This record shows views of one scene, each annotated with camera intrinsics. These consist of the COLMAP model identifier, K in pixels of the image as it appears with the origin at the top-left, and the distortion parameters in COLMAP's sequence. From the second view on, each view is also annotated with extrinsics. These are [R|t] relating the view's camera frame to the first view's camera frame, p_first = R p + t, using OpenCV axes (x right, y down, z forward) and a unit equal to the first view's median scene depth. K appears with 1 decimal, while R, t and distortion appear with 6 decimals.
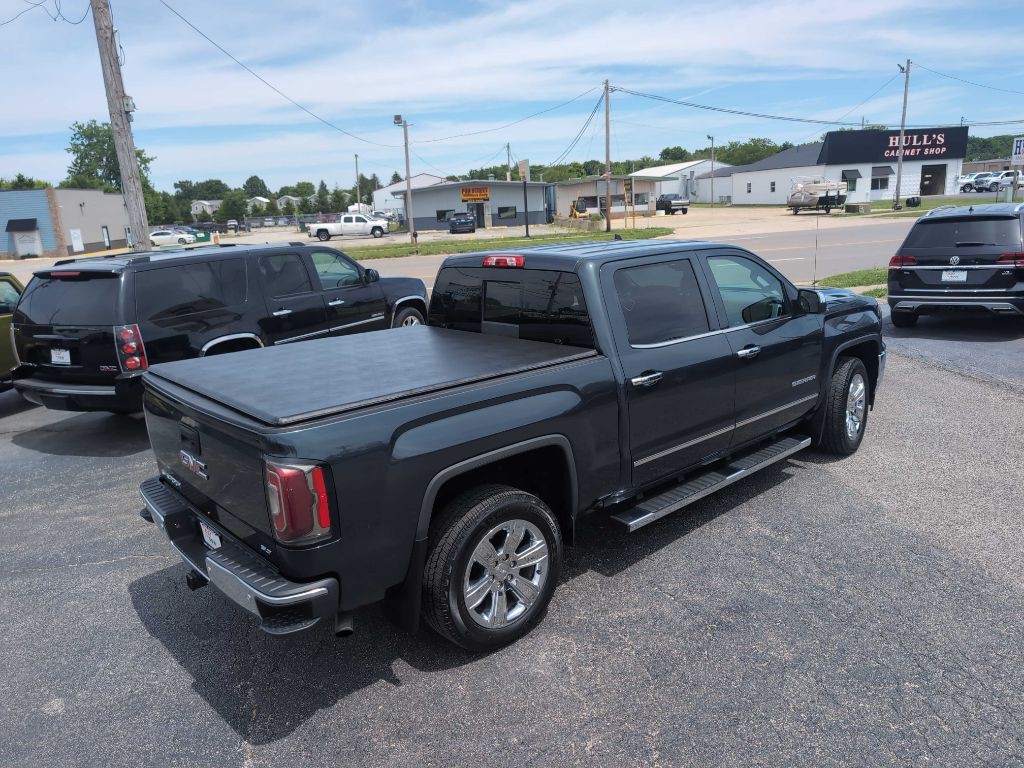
lens RADIAL K [[743.5, 0, 523.4], [0, 743.5, 387.4], [0, 0, 1]] dist [0.013533, -0.006851]
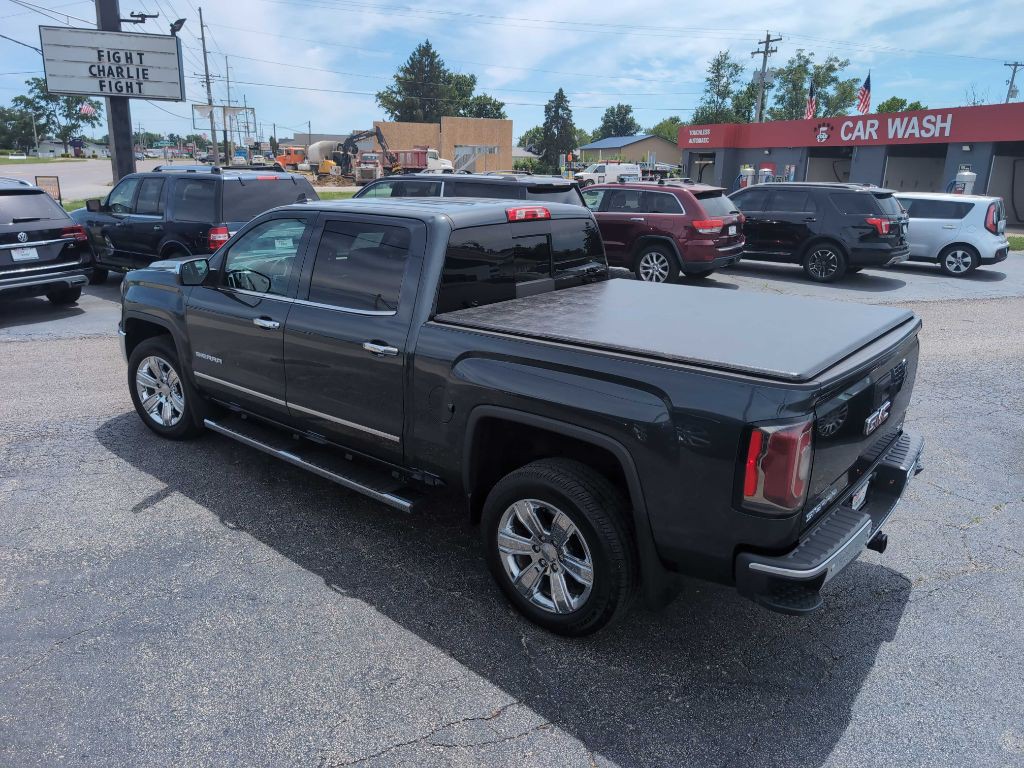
lens RADIAL K [[735.2, 0, 522.8], [0, 735.2, 371.5], [0, 0, 1]] dist [0.013522, -0.008595]
pose [[-0.162580, -0.217591, 0.962404, -0.370390], [0.227606, 0.940806, 0.251157, -0.084472], [-0.960085, 0.259882, -0.103431, 0.448868]]
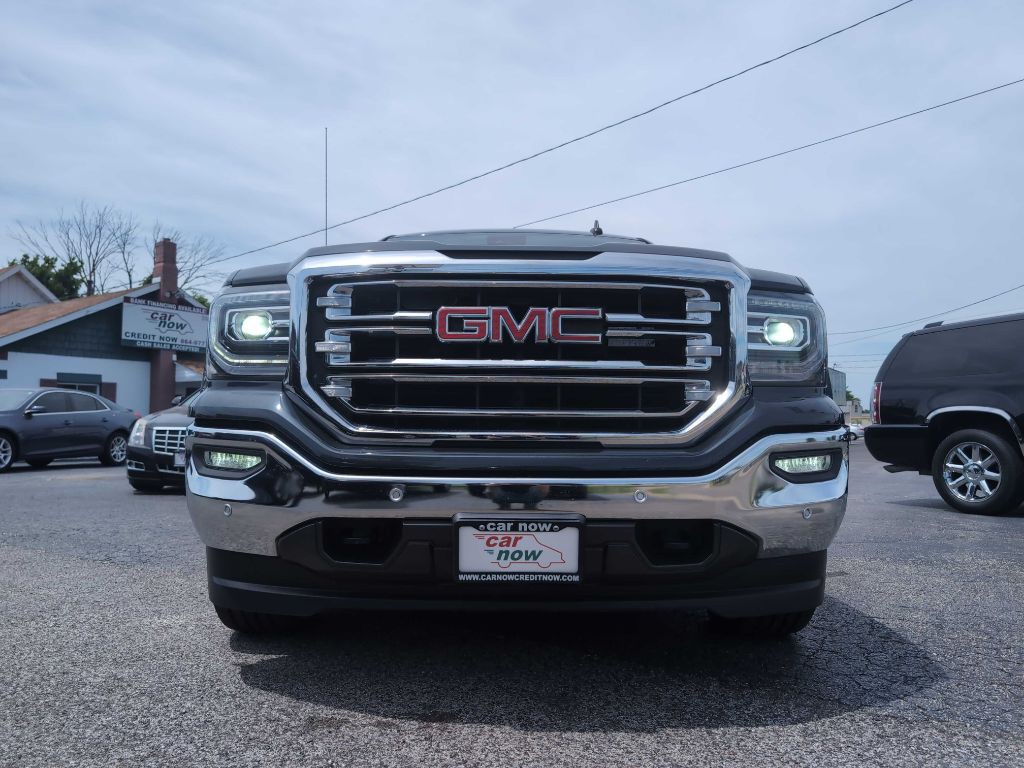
lens RADIAL K [[735.2, 0, 514.4], [0, 735.2, 384.9], [0, 0, 1]] dist [0.013522, -0.008595]
pose [[-0.661532, 0.012086, -0.749819, 0.339110], [-0.149082, 0.977794, 0.147288, -0.072638], [0.734949, 0.209221, -0.645040, 0.703000]]
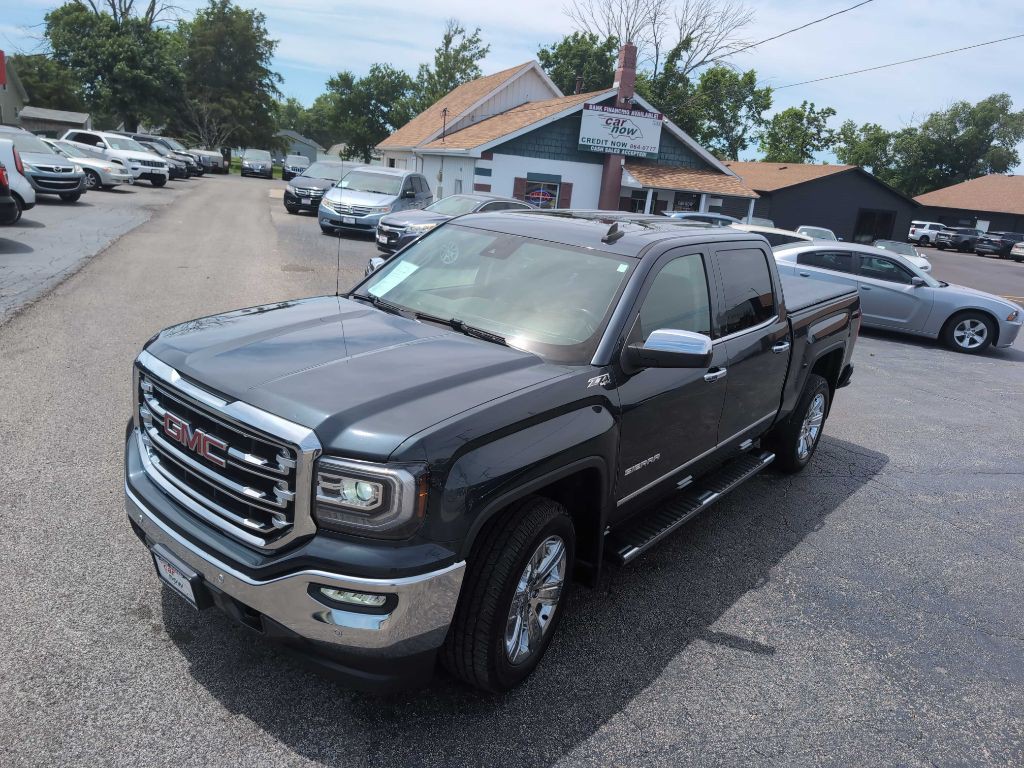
lens RADIAL K [[735.2, 0, 512.8], [0, 735.2, 374.8], [0, 0, 1]] dist [0.013522, -0.008595]
pose [[-0.986048, 0.000725, -0.166462, 0.160615], [-0.083880, 0.861594, 0.500620, -0.202400], [0.143785, 0.507598, -0.849511, 0.799324]]
